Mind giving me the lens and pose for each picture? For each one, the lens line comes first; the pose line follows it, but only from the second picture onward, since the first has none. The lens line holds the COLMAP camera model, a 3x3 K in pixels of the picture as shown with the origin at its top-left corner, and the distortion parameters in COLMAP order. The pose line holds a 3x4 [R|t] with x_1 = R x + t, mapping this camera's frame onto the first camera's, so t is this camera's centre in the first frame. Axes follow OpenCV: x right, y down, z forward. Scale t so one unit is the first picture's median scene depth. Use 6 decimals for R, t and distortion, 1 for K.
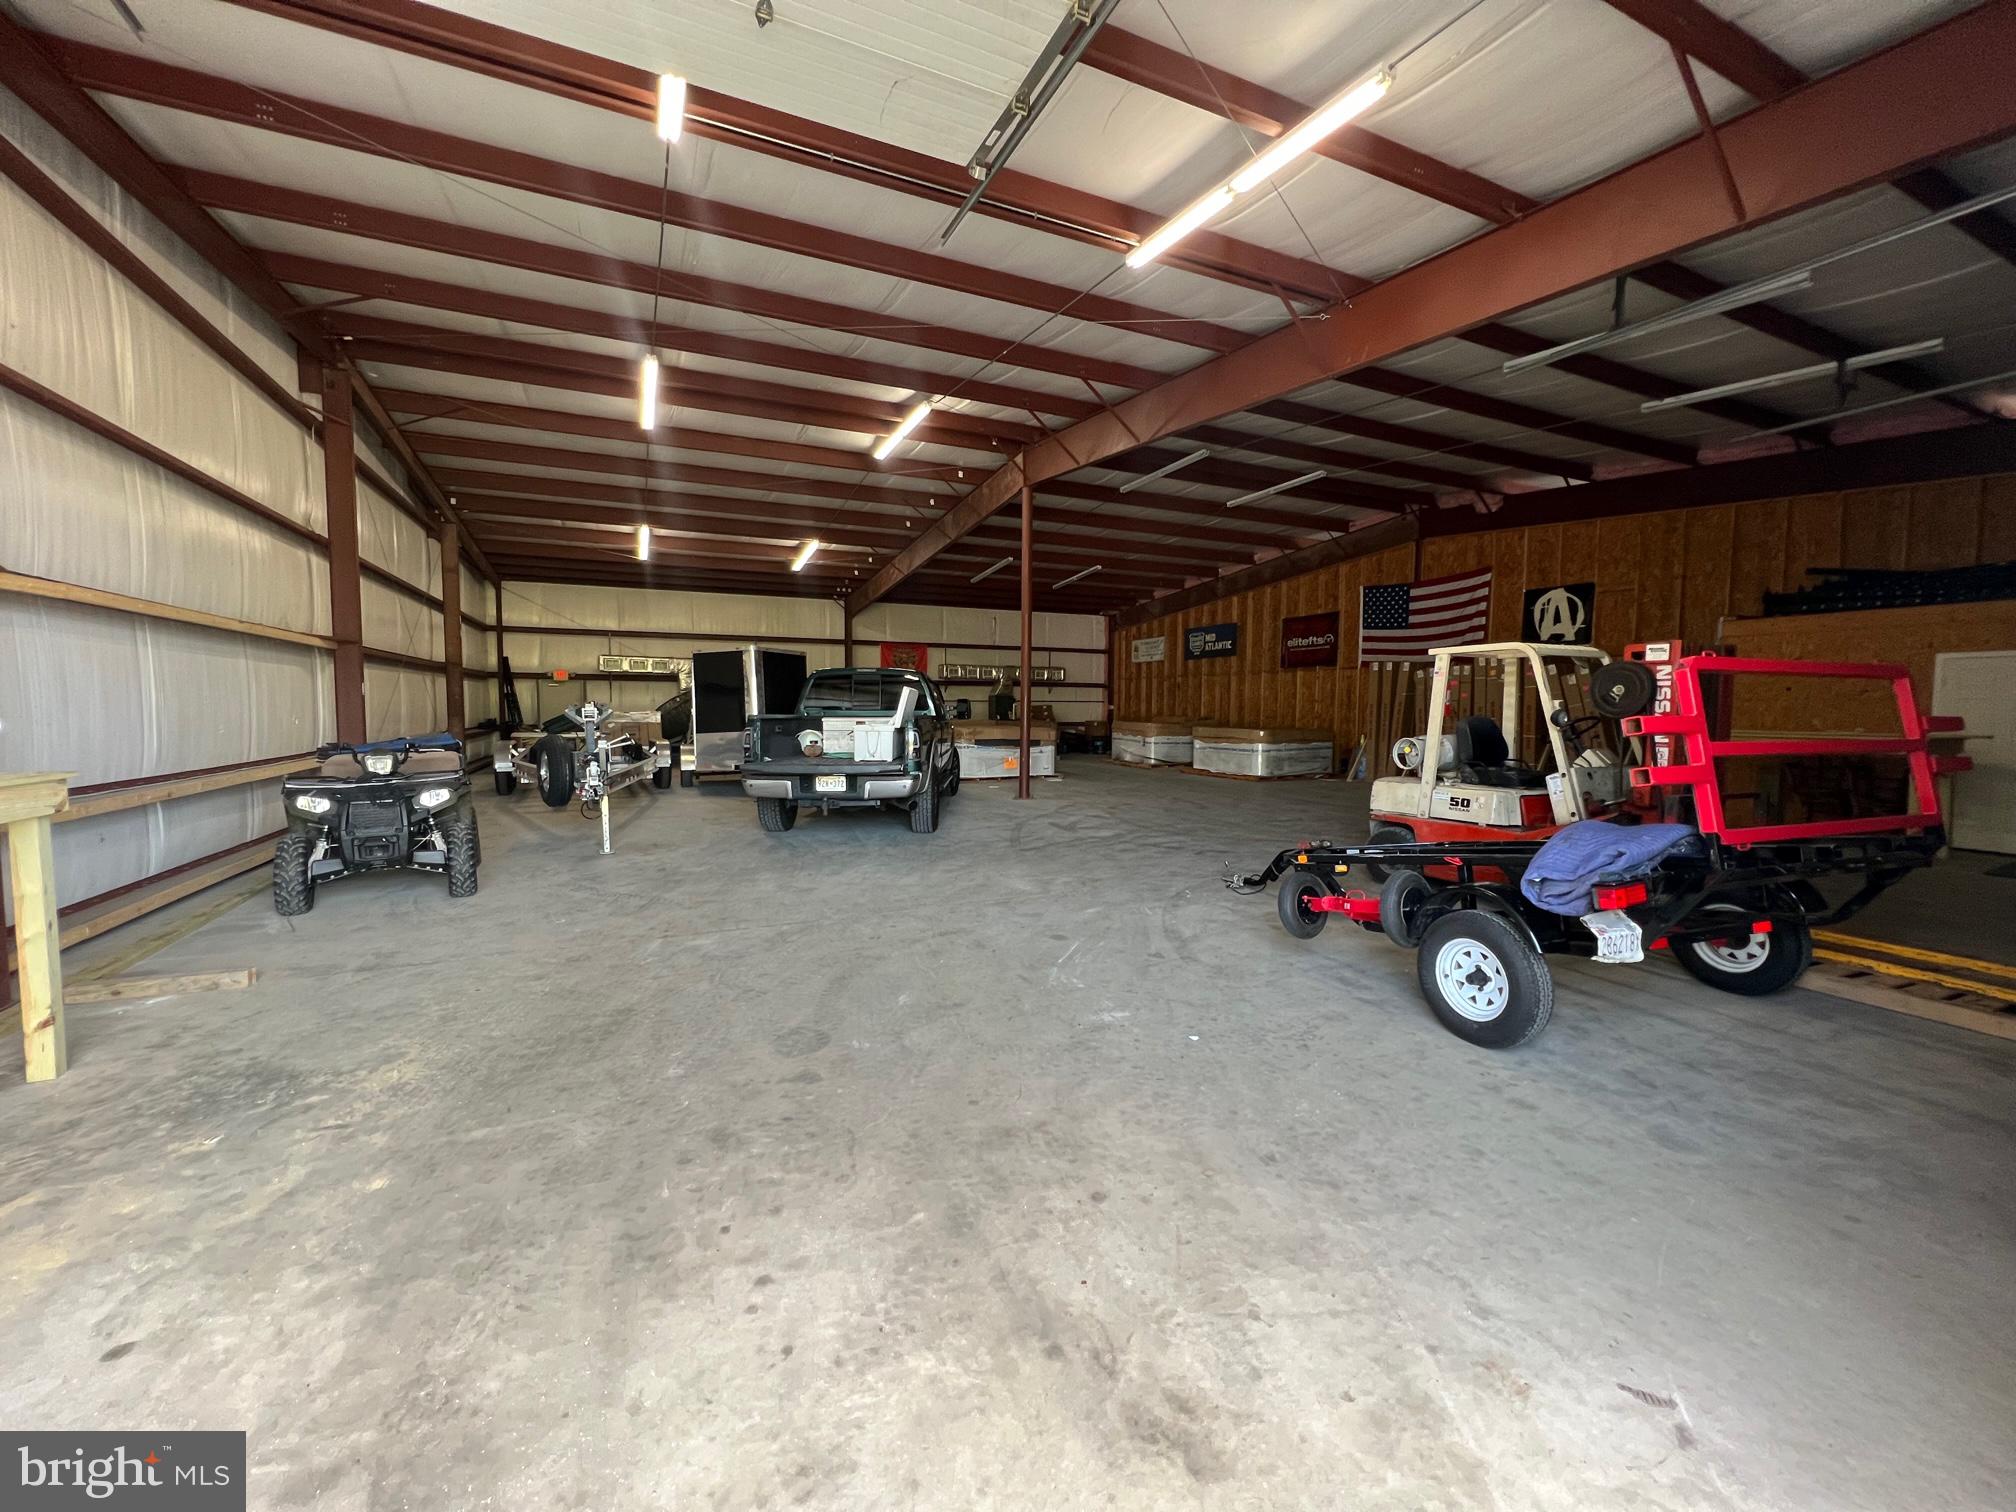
lens RADIAL K [[802.7, 0, 1005.0], [0, 802.7, 755.1], [0, 0, 1]] dist [-0.002421, -0.000047]
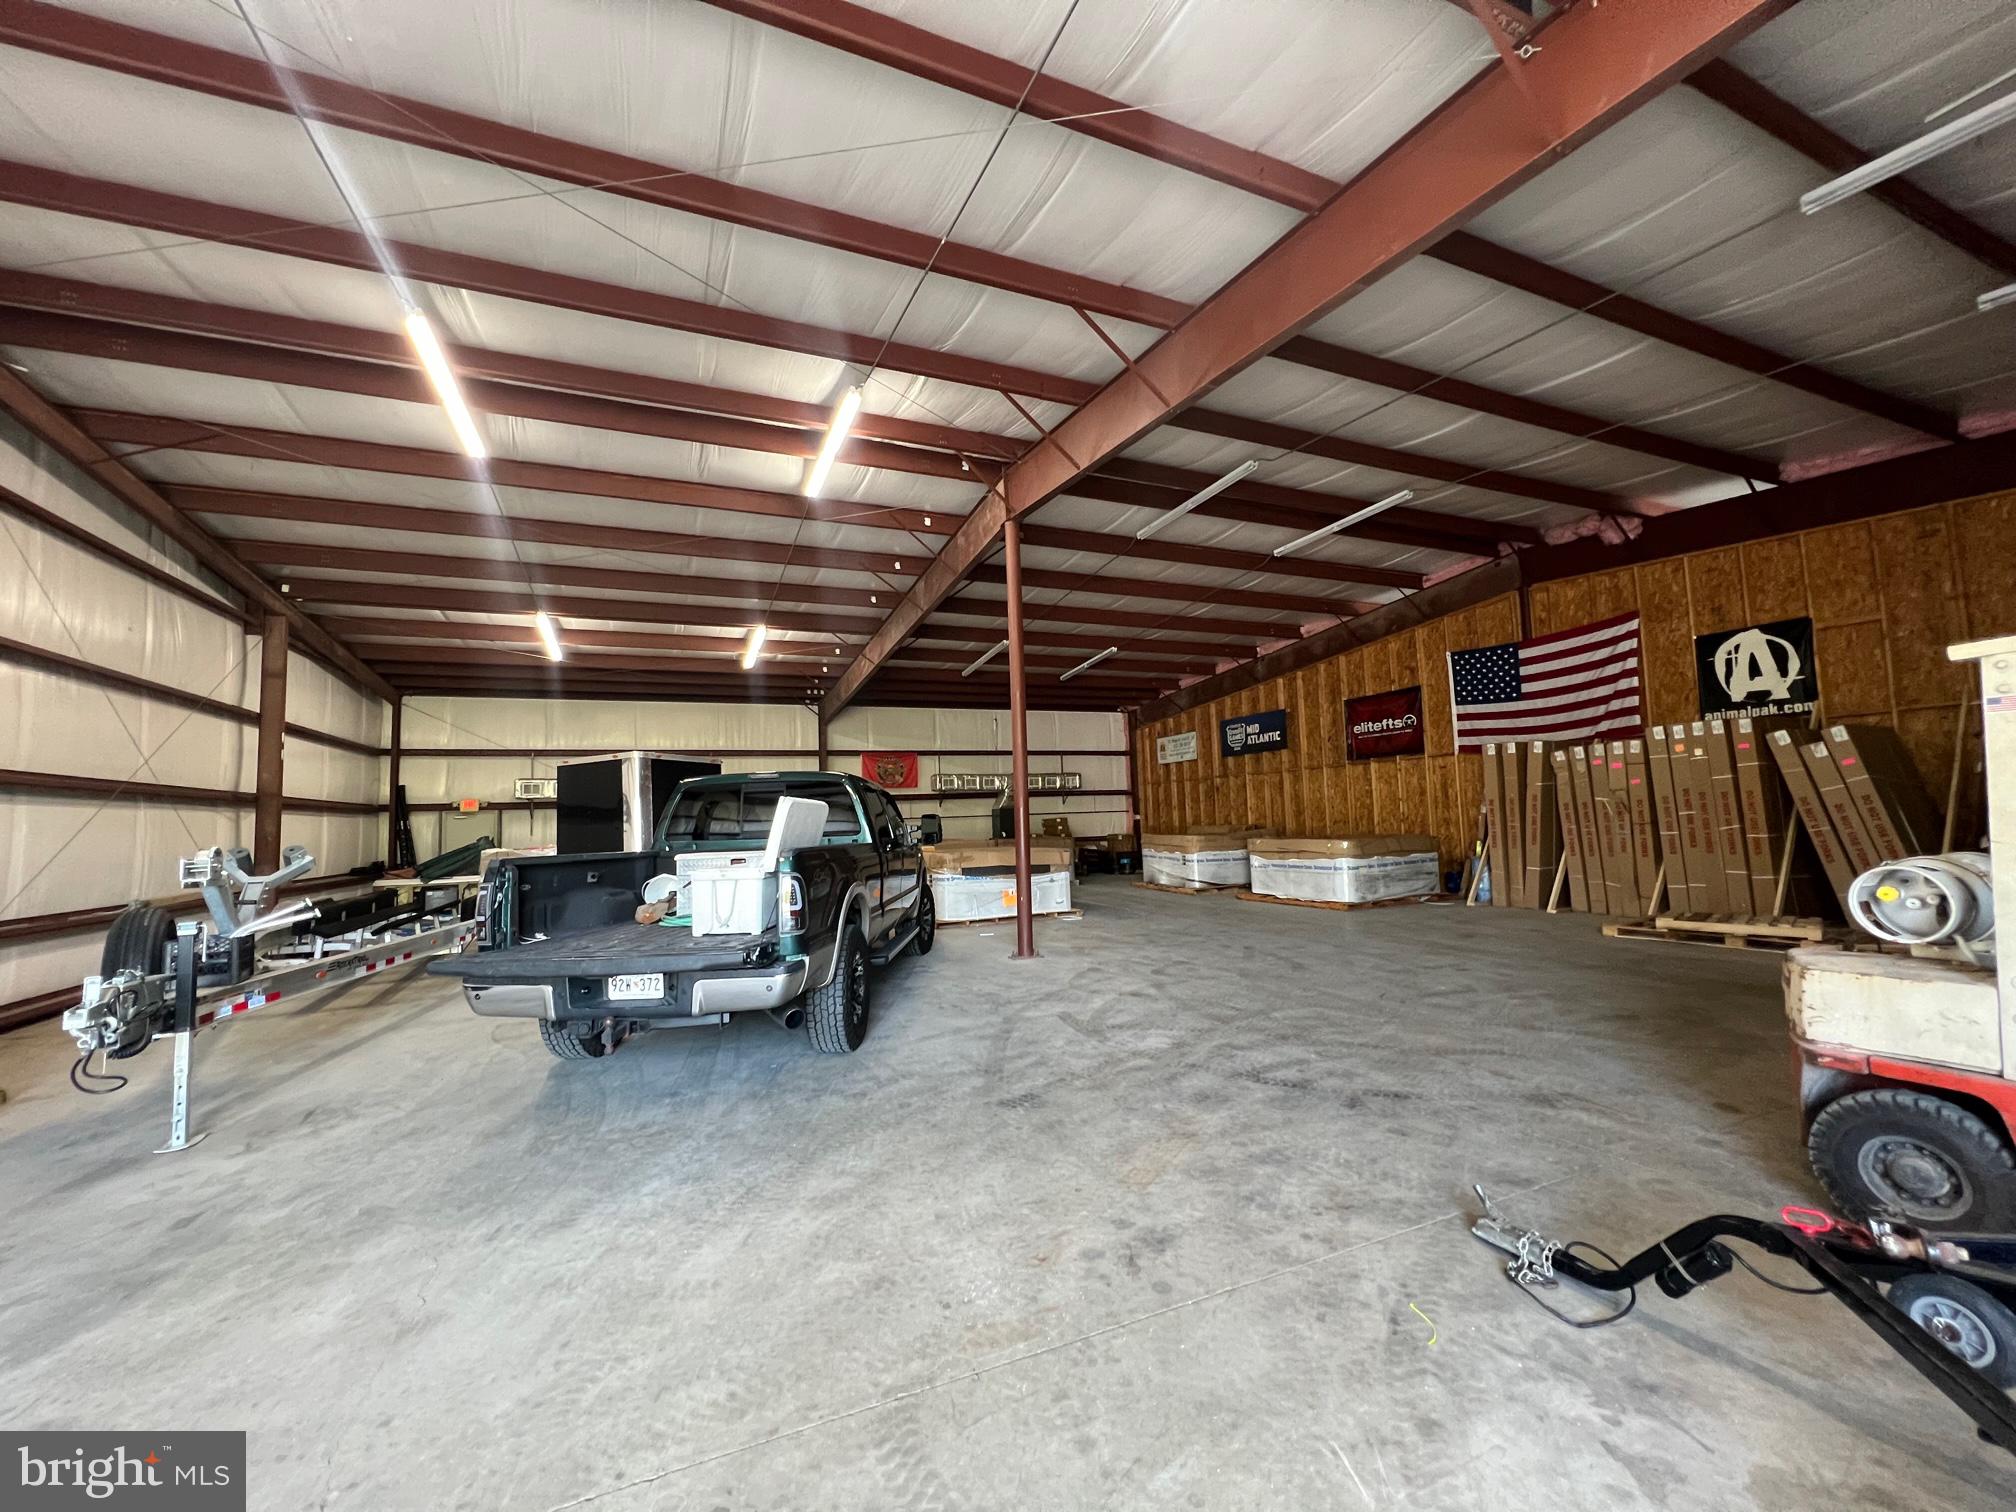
lens RADIAL K [[802.7, 0, 1005.1], [0, 802.7, 755.3], [0, 0, 1]] dist [-0.002421, -0.000047]
pose [[0.998893, -0.041687, -0.021794, 0.037930], [0.038189, 0.989173, -0.141699, -0.026044], [0.027465, 0.140709, 0.989670, 0.400489]]
